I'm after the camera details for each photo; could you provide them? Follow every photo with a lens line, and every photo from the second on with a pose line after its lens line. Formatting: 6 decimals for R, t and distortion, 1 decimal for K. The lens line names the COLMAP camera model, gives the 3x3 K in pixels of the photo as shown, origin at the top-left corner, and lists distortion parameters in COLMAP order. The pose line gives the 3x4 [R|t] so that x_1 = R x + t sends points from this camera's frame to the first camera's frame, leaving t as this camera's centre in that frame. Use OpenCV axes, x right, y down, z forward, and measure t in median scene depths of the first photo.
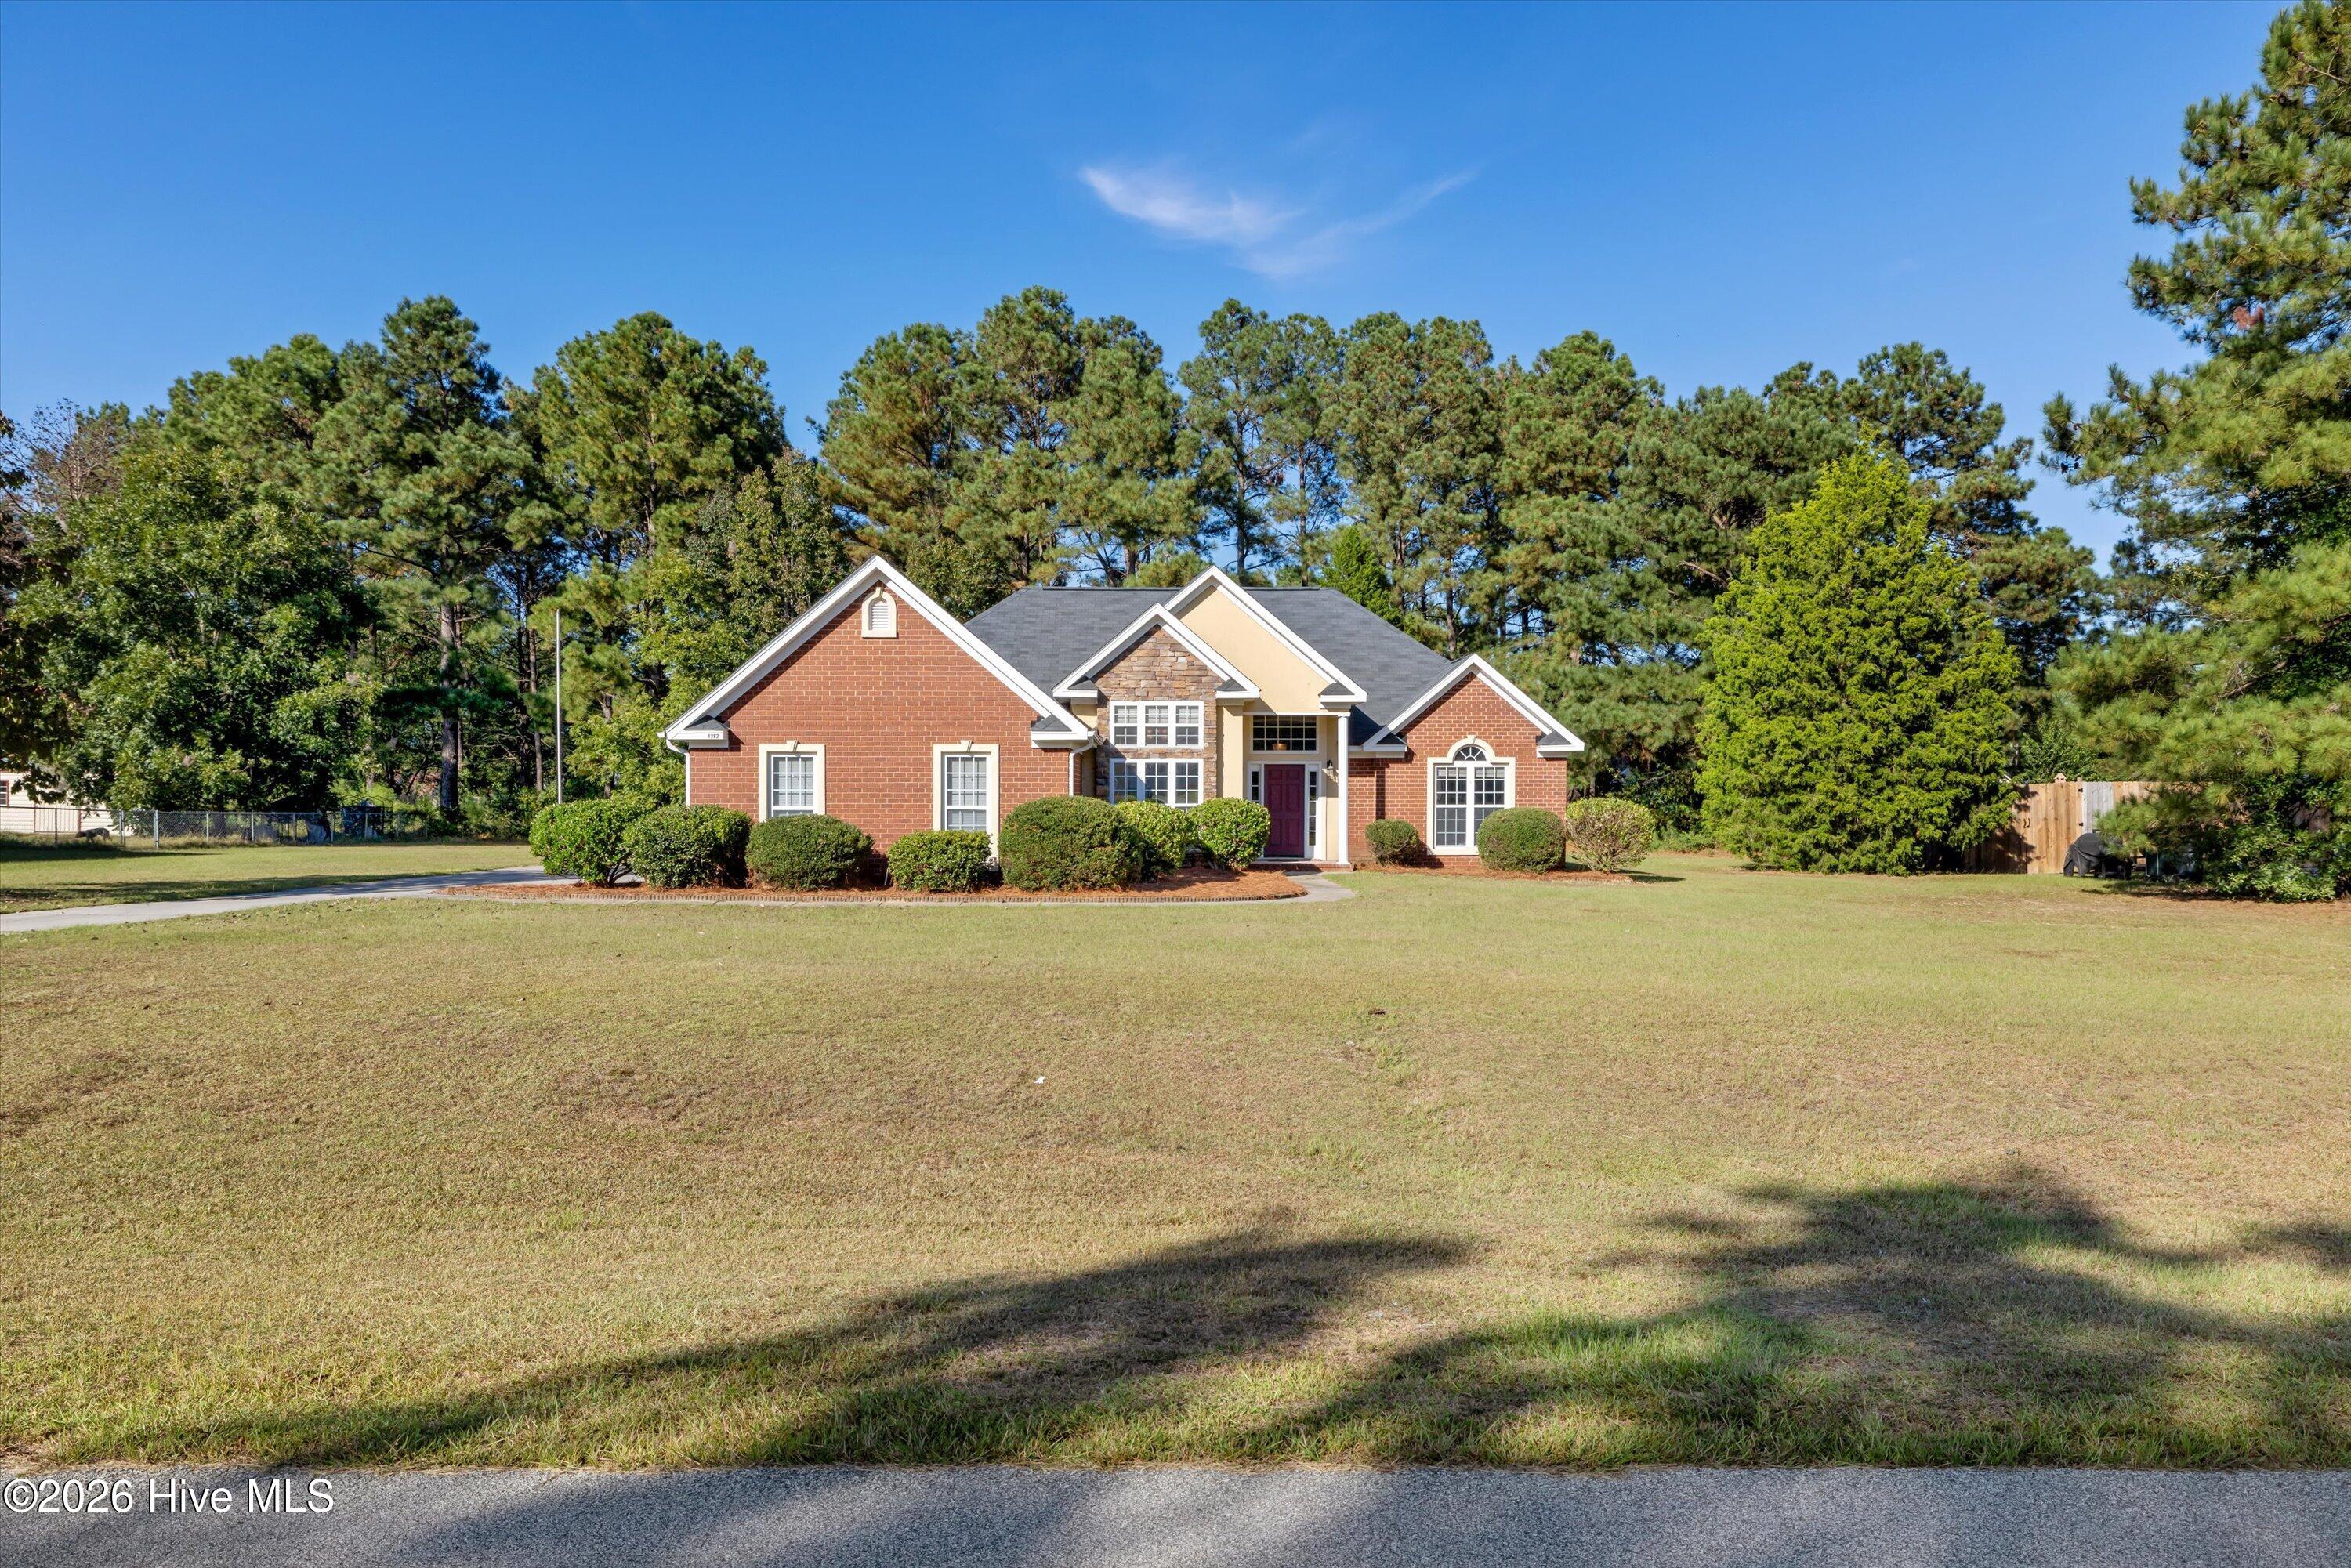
lens RADIAL K [[1590.4, 0, 1181.1], [0, 1590.4, 855.9], [0, 0, 1]] dist [0.013728, -0.022981]
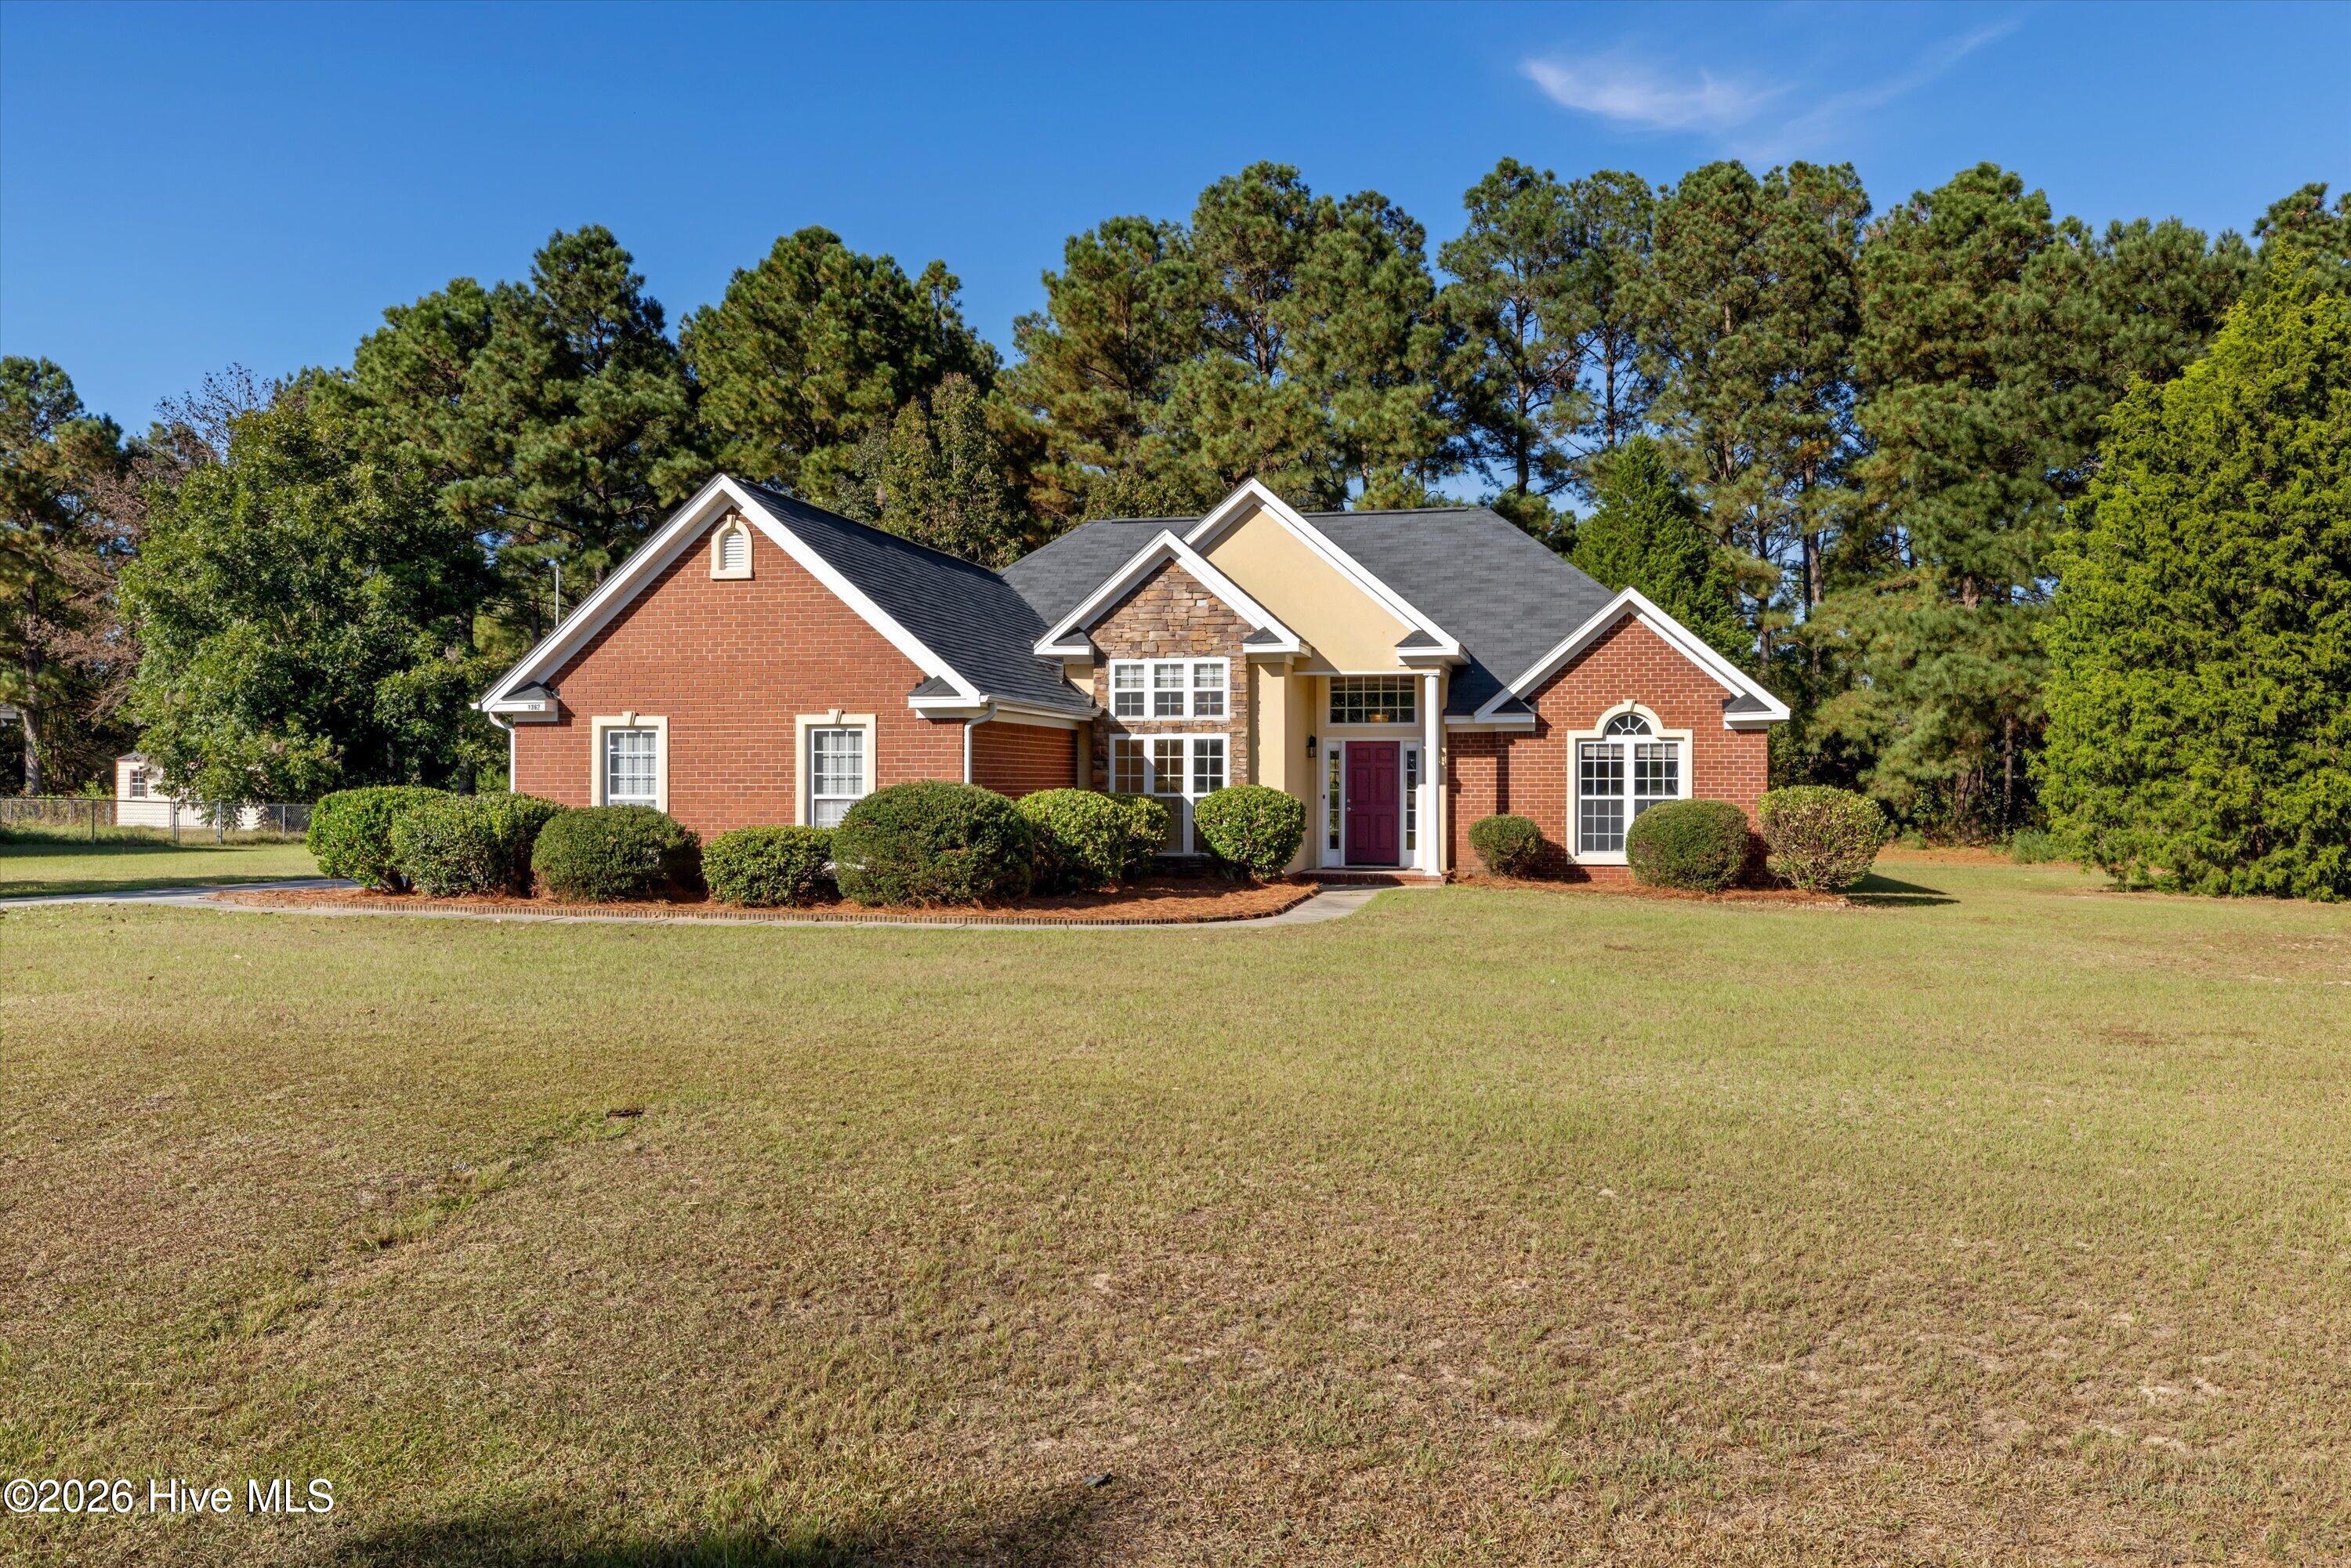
lens RADIAL K [[1886.1, 0, 1167.4], [0, 1886.1, 823.9], [0, 0, 1]] dist [0.002869, -0.017647]
pose [[0.971528, 0.003904, -0.236894, 0.154750], [-0.008697, 0.999778, -0.019192, -0.000703], [0.236767, 0.020706, 0.971346, 0.099669]]
